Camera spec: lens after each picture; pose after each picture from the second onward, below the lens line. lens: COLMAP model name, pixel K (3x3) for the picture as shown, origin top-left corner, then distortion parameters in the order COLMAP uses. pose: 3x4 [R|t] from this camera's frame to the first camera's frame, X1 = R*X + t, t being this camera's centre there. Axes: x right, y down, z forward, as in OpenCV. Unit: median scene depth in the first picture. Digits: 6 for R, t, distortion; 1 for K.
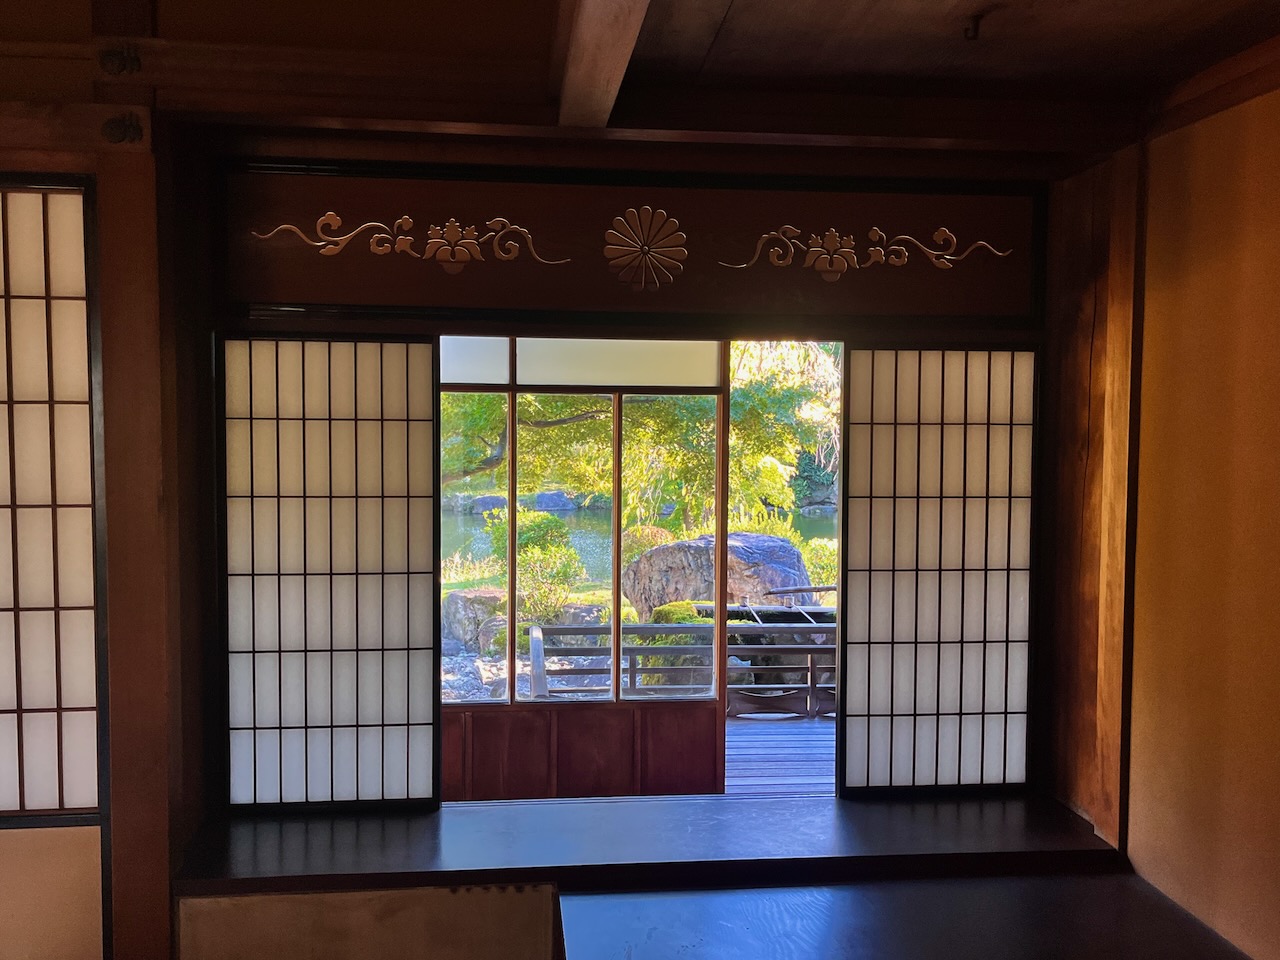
lens RADIAL K [[1145.2, 0, 634.1], [0, 1145.2, 478.0], [0, 0, 1]] dist [0.012163, 0.000548]
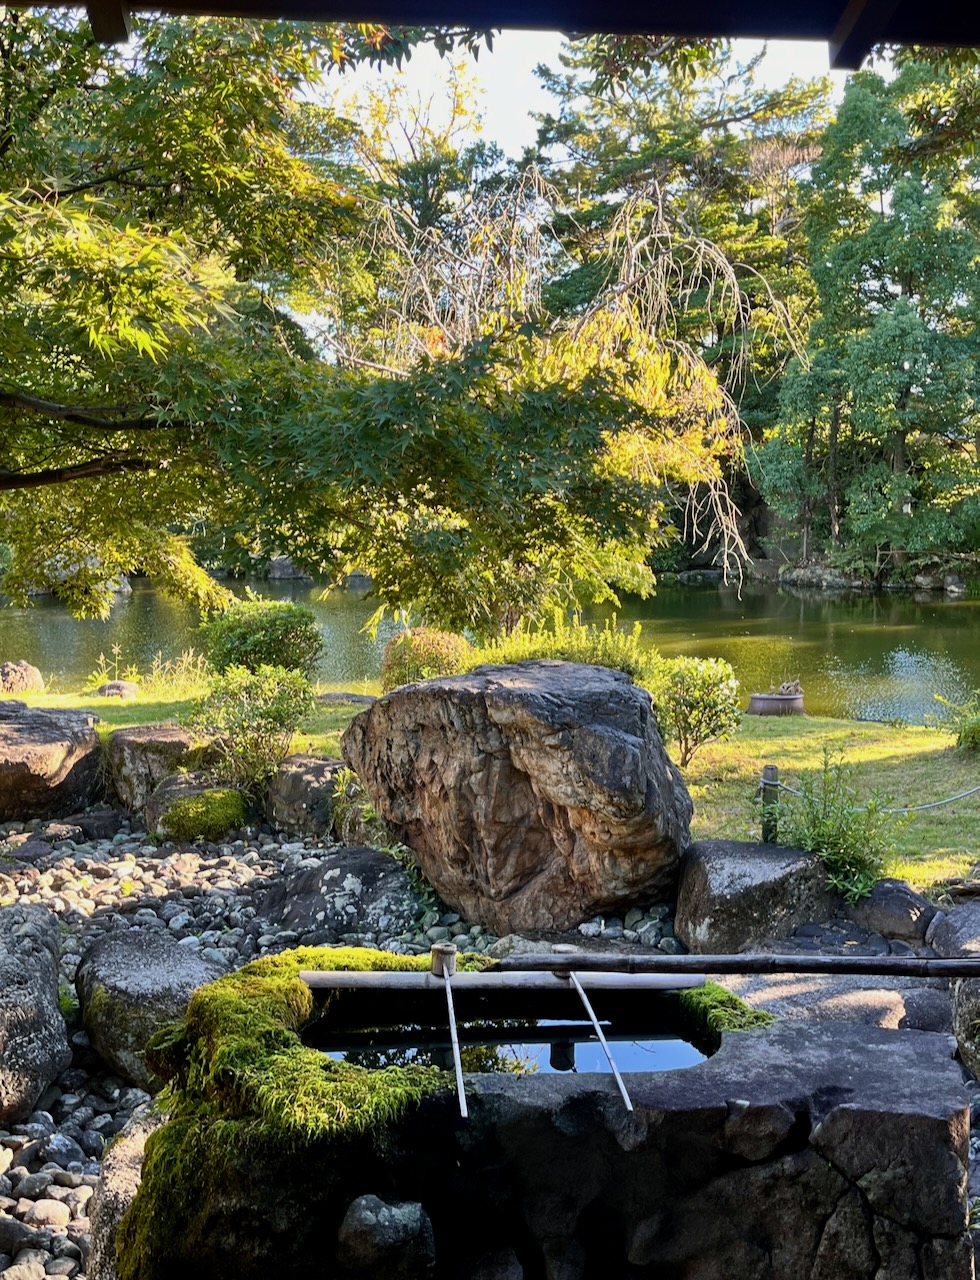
lens RADIAL K [[1388.4, 0, 494.8], [0, 1388.4, 644.0], [0, 0, 1]] dist [0.014671, 0.000000]
pose [[0.999911, 0.004527, 0.012520, 0.048332], [-0.005522, 0.996730, 0.080616, -0.015371], [-0.012114, -0.080678, 0.996667, 0.250486]]
